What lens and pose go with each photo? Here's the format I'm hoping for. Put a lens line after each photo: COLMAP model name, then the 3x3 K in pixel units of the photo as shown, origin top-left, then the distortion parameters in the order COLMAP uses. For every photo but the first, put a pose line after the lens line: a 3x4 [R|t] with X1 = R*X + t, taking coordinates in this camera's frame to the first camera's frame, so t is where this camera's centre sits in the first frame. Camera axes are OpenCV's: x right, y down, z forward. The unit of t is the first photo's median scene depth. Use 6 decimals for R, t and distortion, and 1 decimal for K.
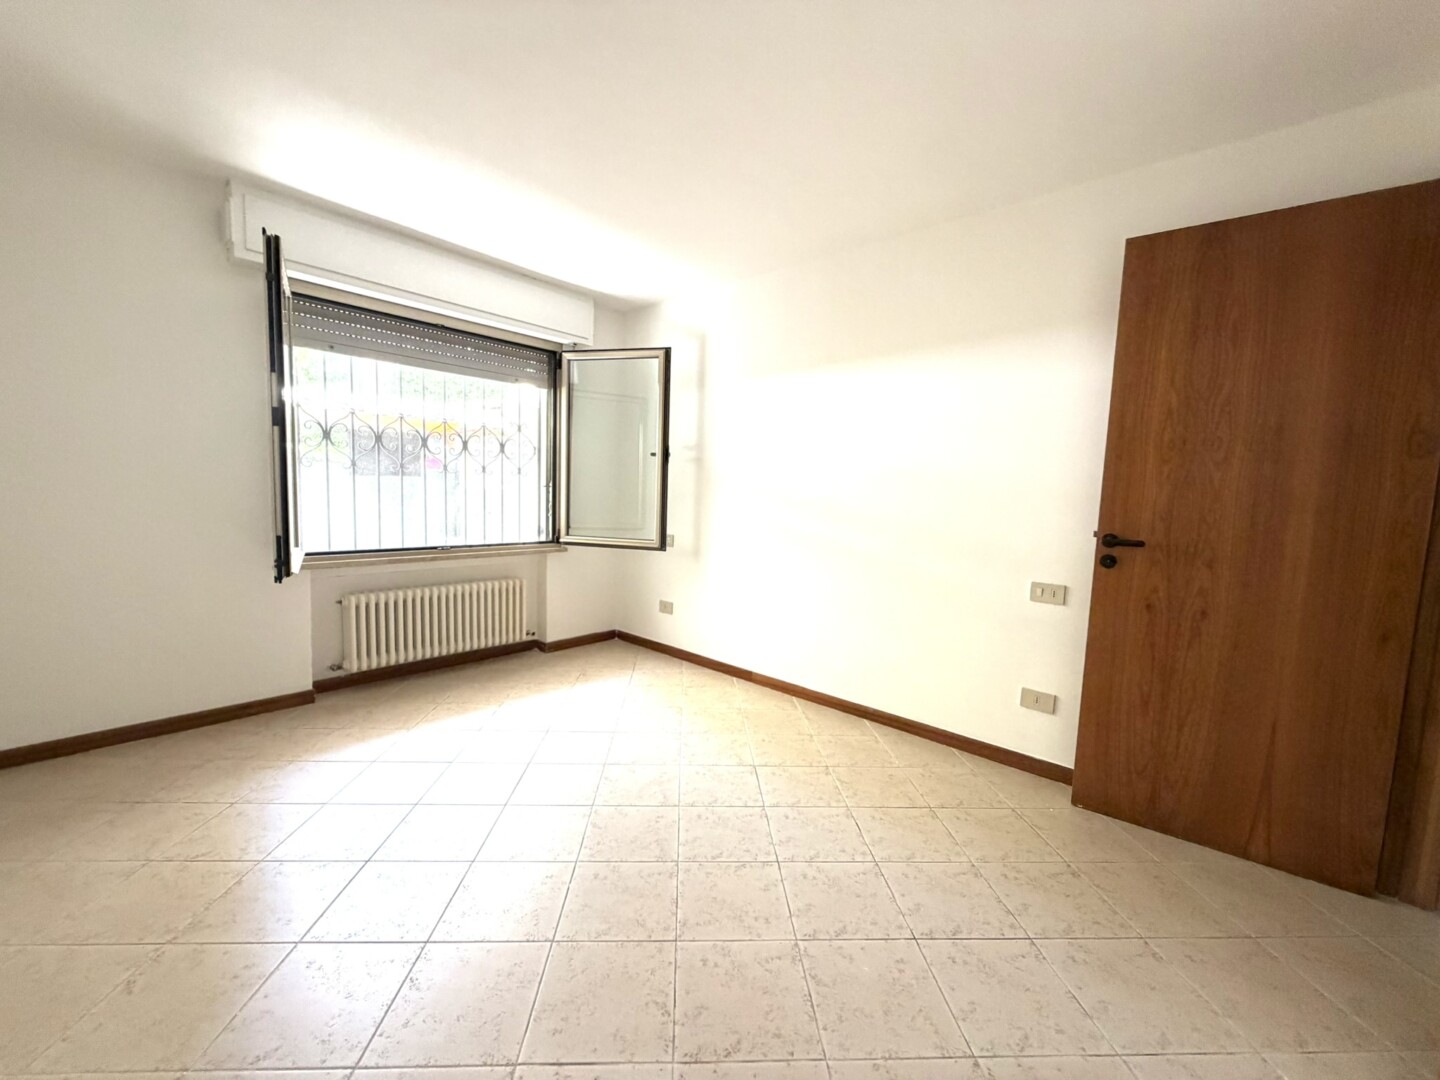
lens RADIAL K [[571.5, 0, 718.3], [0, 571.5, 536.2], [0, 0, 1]] dist [-0.003399, 0.001773]
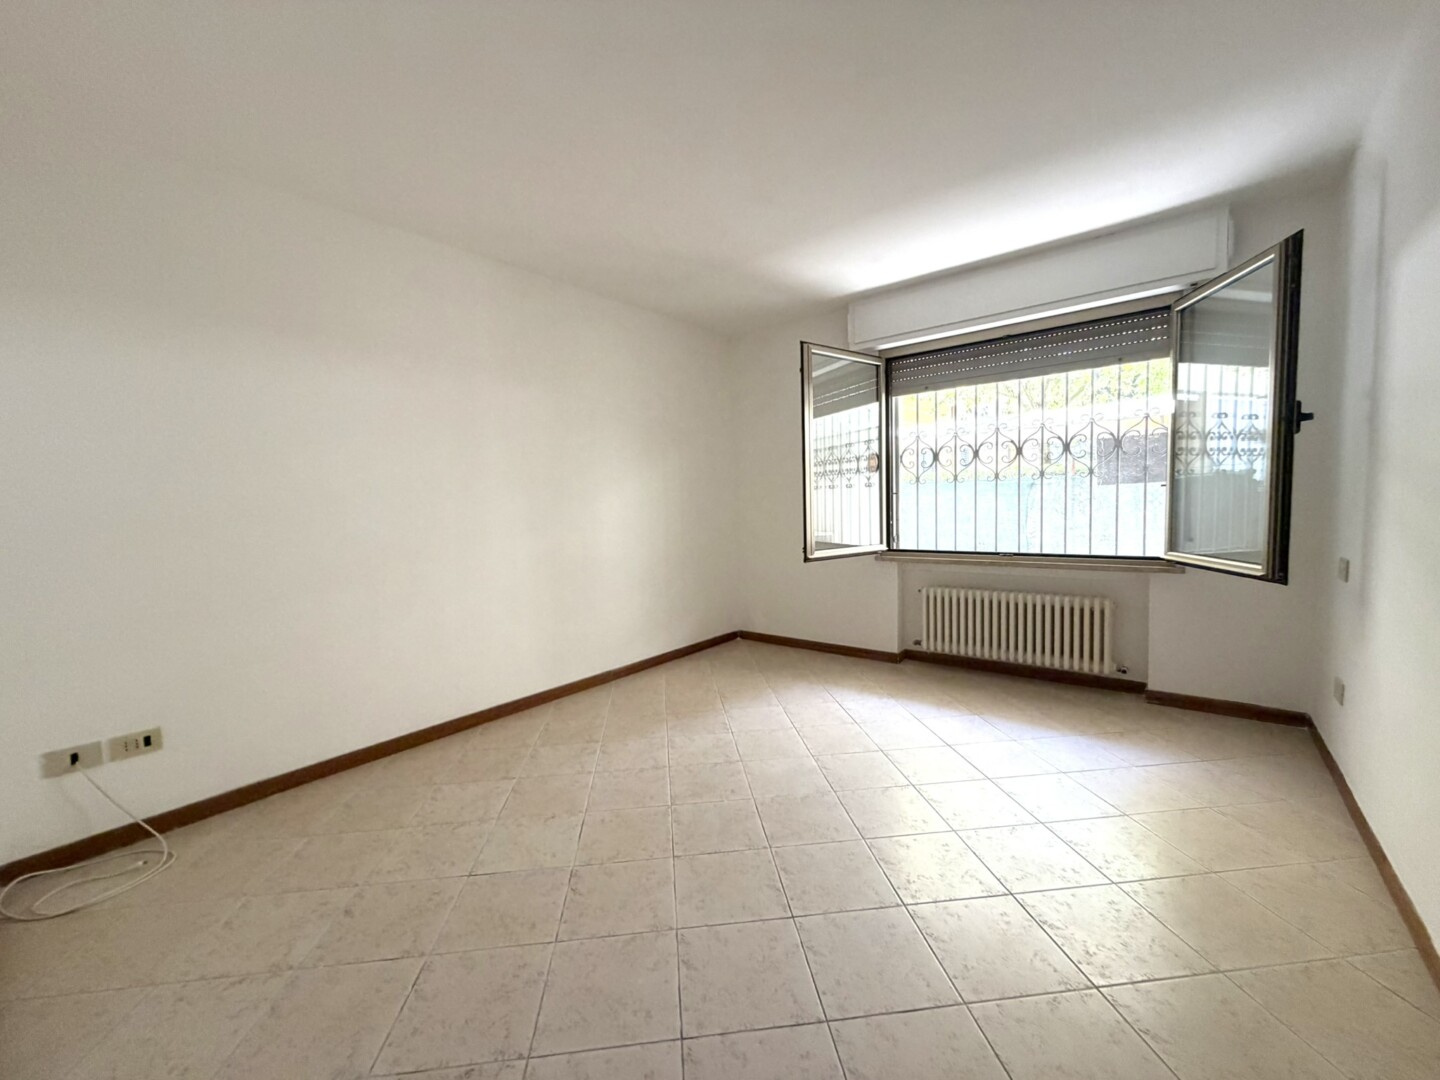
lens RADIAL K [[571.5, 0, 715.3], [0, 571.5, 540.3], [0, 0, 1]] dist [-0.003399, 0.001773]
pose [[0.054592, 0.032394, -0.997983, 0.520323], [-0.048506, 0.998380, 0.029754, -0.010246], [0.997330, 0.046783, 0.056075, 0.447728]]
